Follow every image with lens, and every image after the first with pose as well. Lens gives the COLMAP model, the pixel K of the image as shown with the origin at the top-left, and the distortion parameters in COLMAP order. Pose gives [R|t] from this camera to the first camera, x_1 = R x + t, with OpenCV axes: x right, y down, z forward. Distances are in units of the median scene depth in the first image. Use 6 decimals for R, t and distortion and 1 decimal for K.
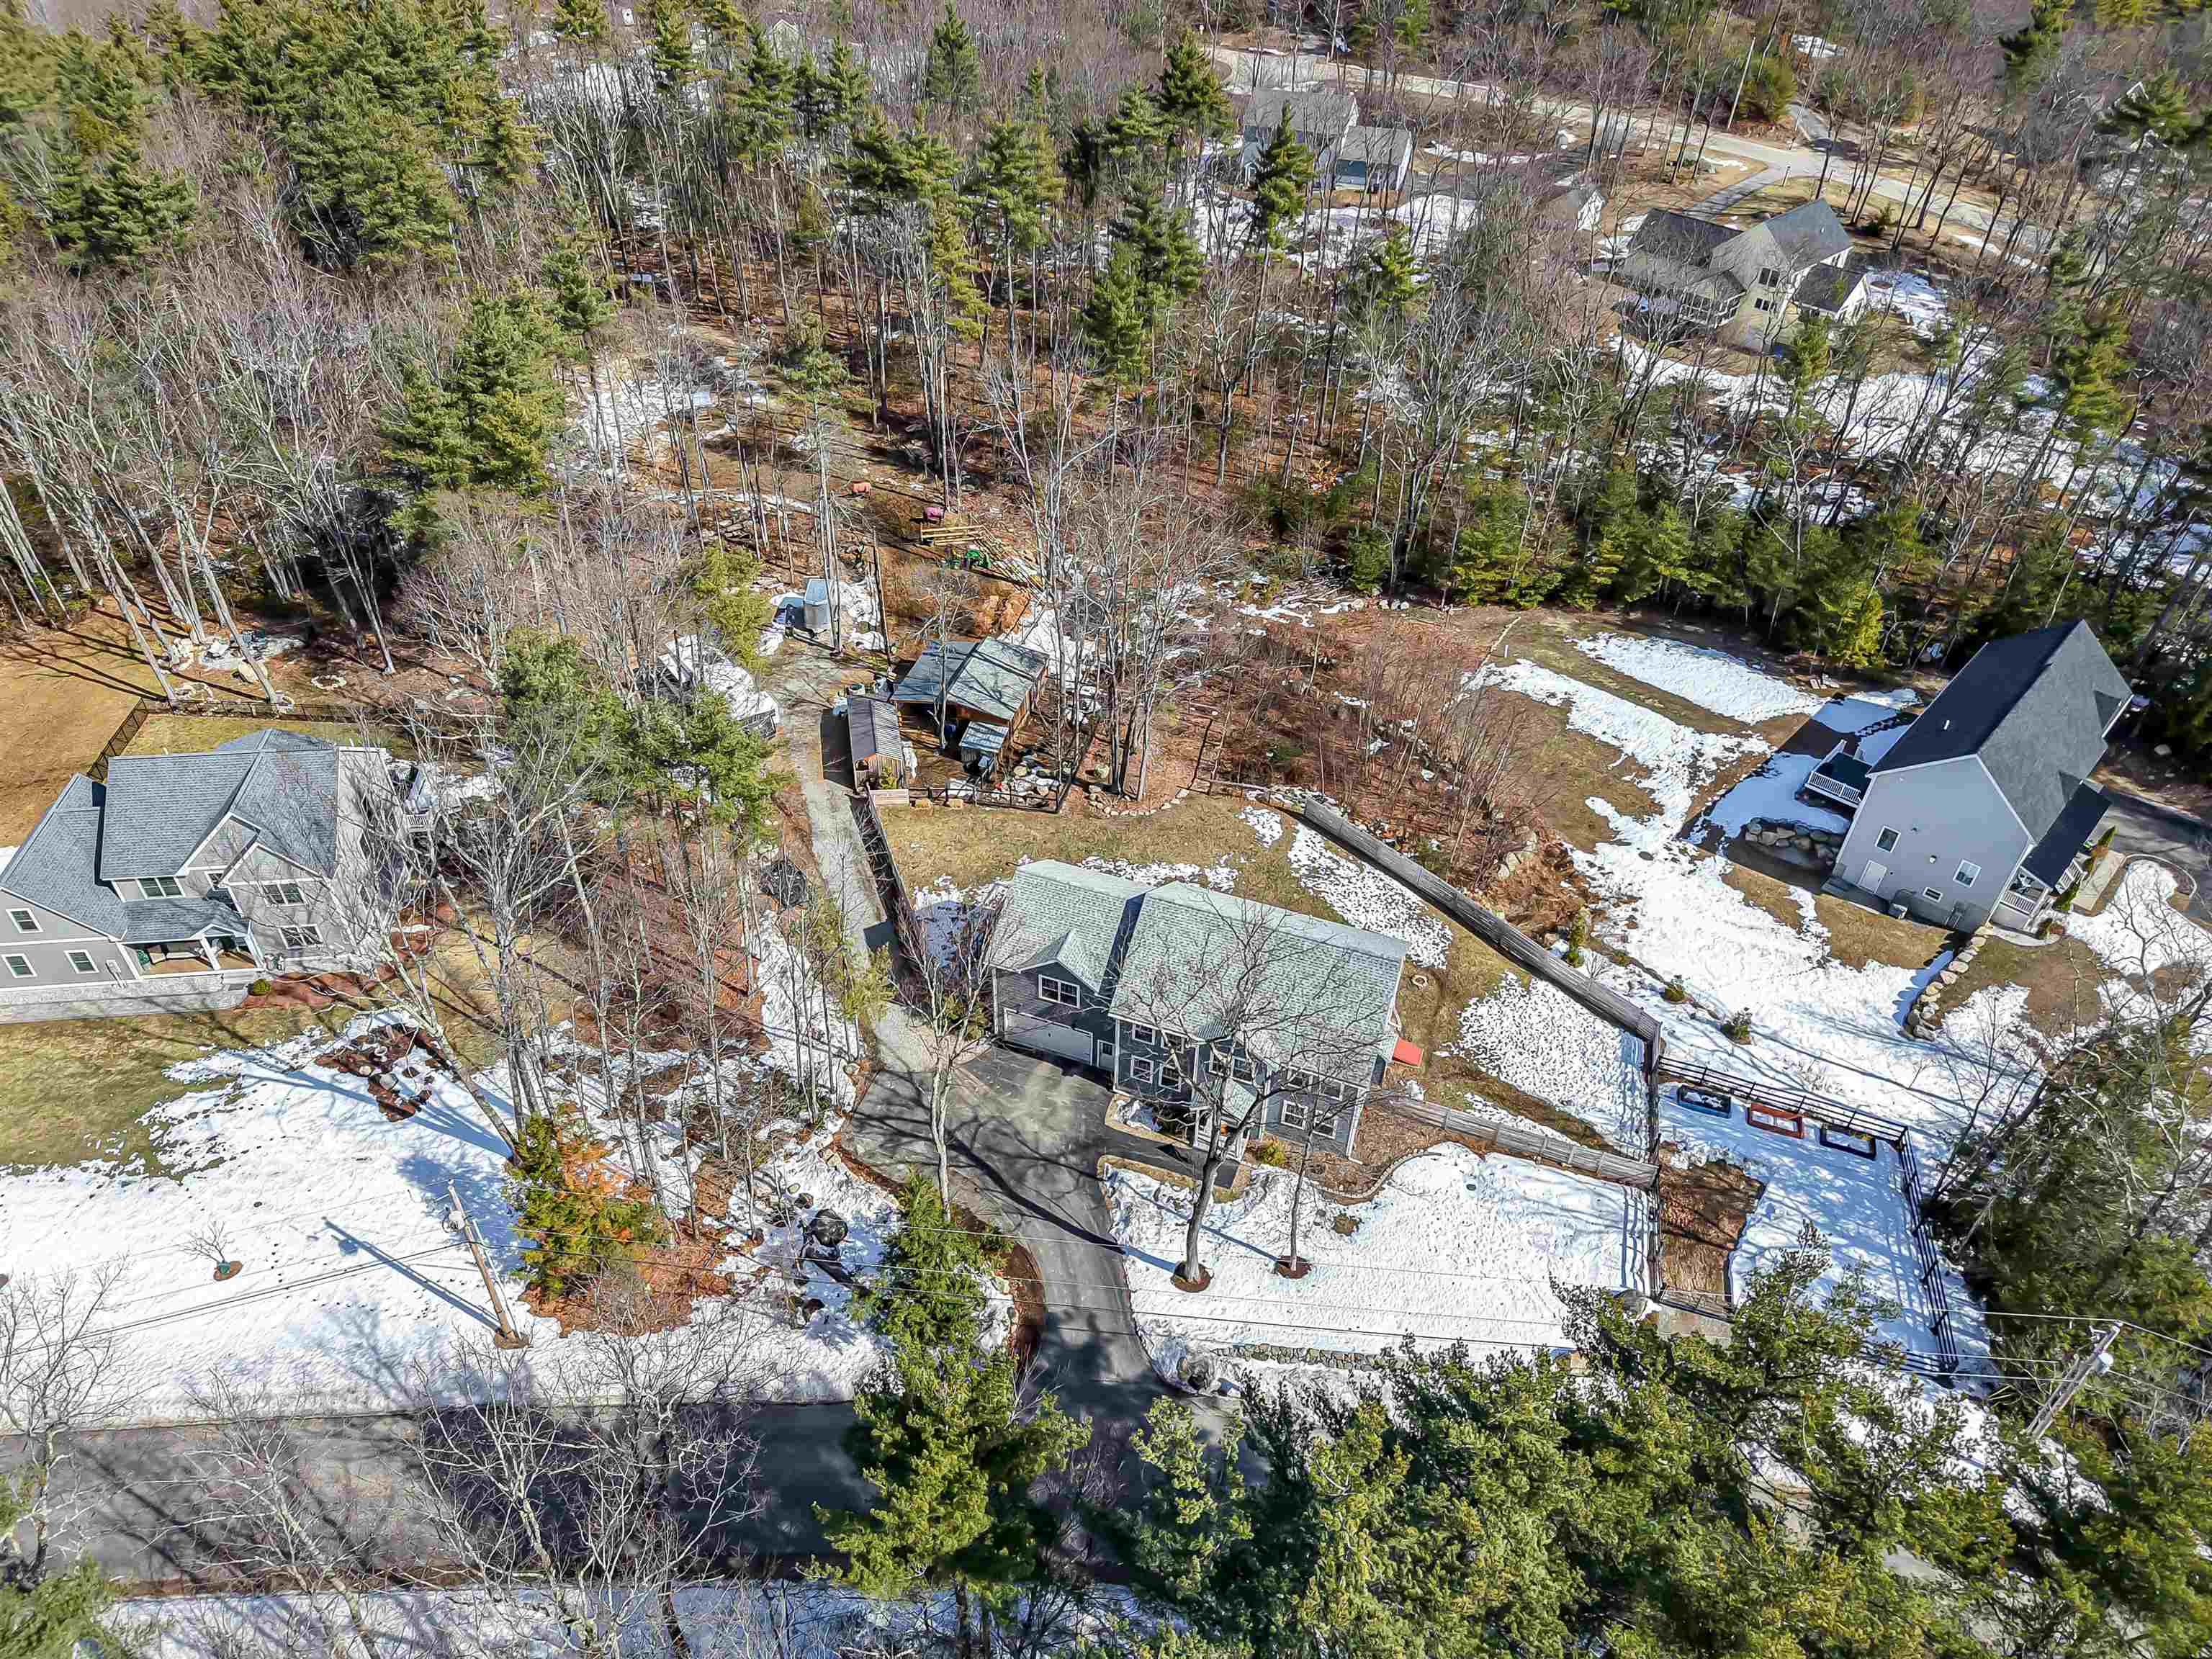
lens RADIAL K [[1482.4, 0, 1098.1], [0, 1482.4, 833.1], [0, 0, 1]] dist [0.036492, -0.018992]
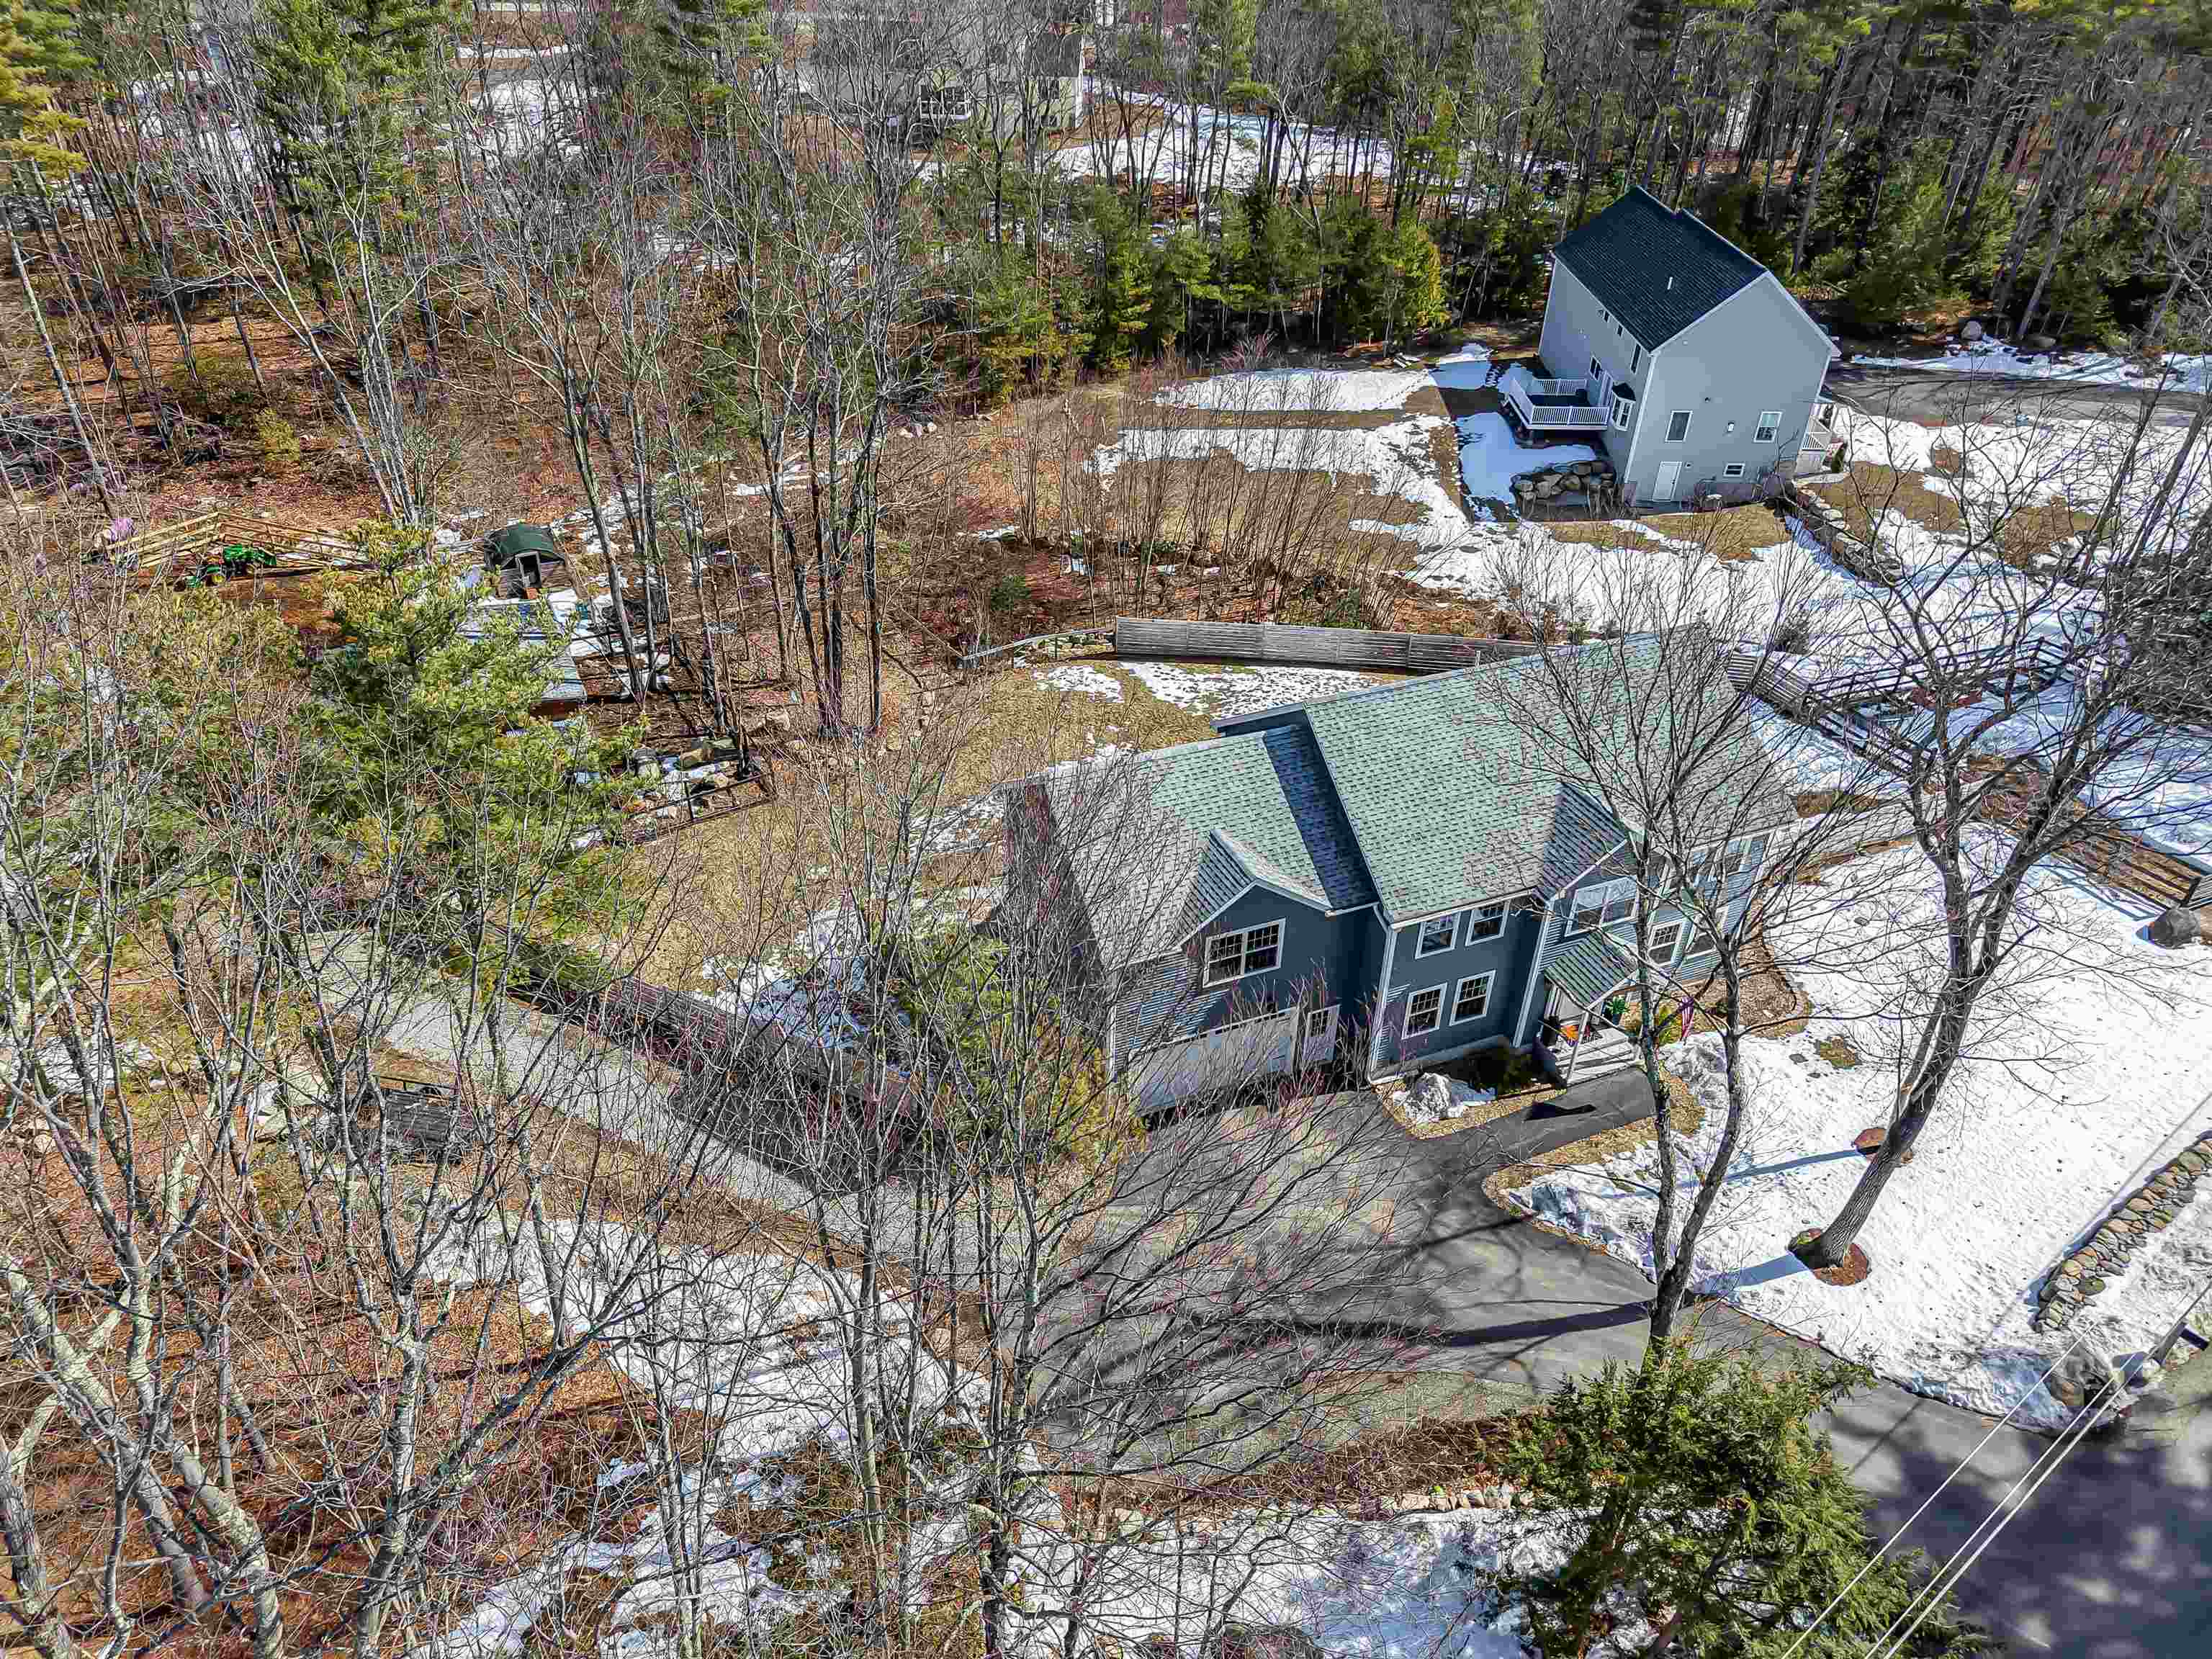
lens RADIAL K [[1482.4, 0, 1106.4], [0, 1482.4, 828.2], [0, 0, 1]] dist [0.036492, -0.018992]
pose [[0.733148, -0.391515, 0.556067, -0.266883], [0.428153, 0.901001, 0.069876, 0.011170], [-0.528375, 0.186852, 0.828195, 0.494699]]
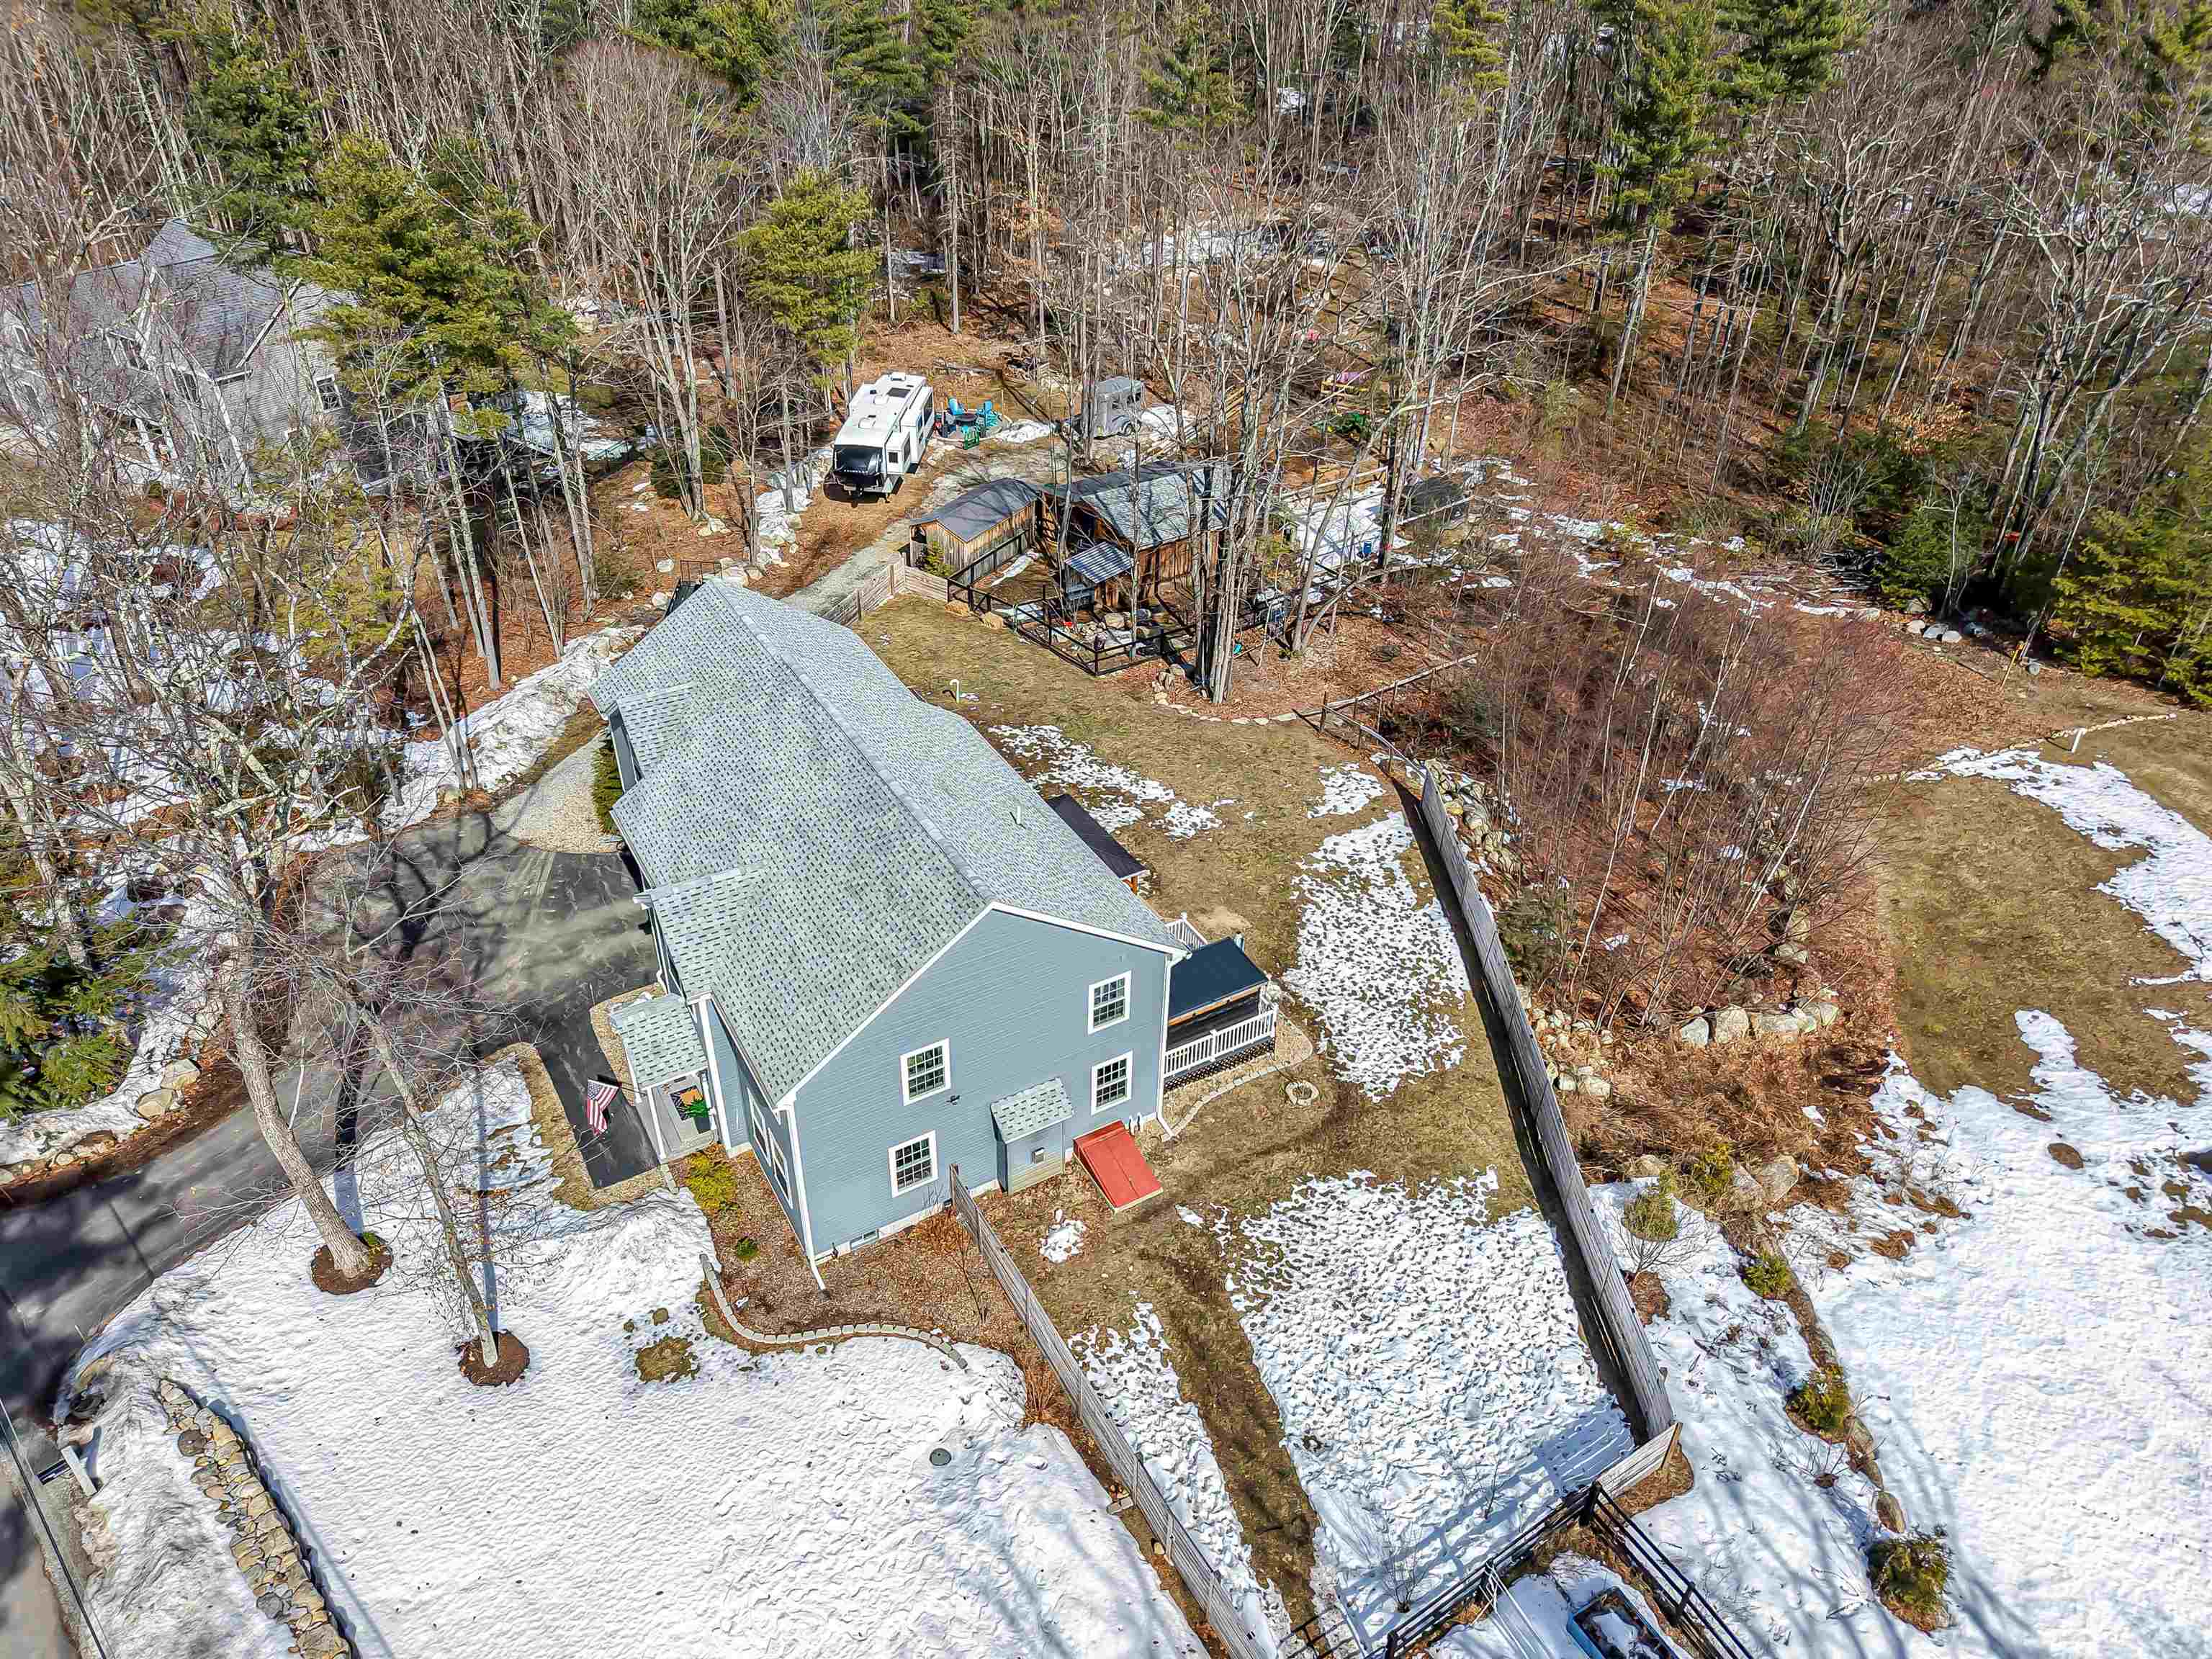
lens RADIAL K [[1482.4, 0, 1095.4], [0, 1482.4, 832.7], [0, 0, 1]] dist [0.036492, -0.018992]
pose [[0.769919, 0.358445, -0.527961, 0.355650], [-0.404520, 0.914016, 0.030640, 0.030937], [0.493547, 0.189980, 0.848716, 0.487943]]
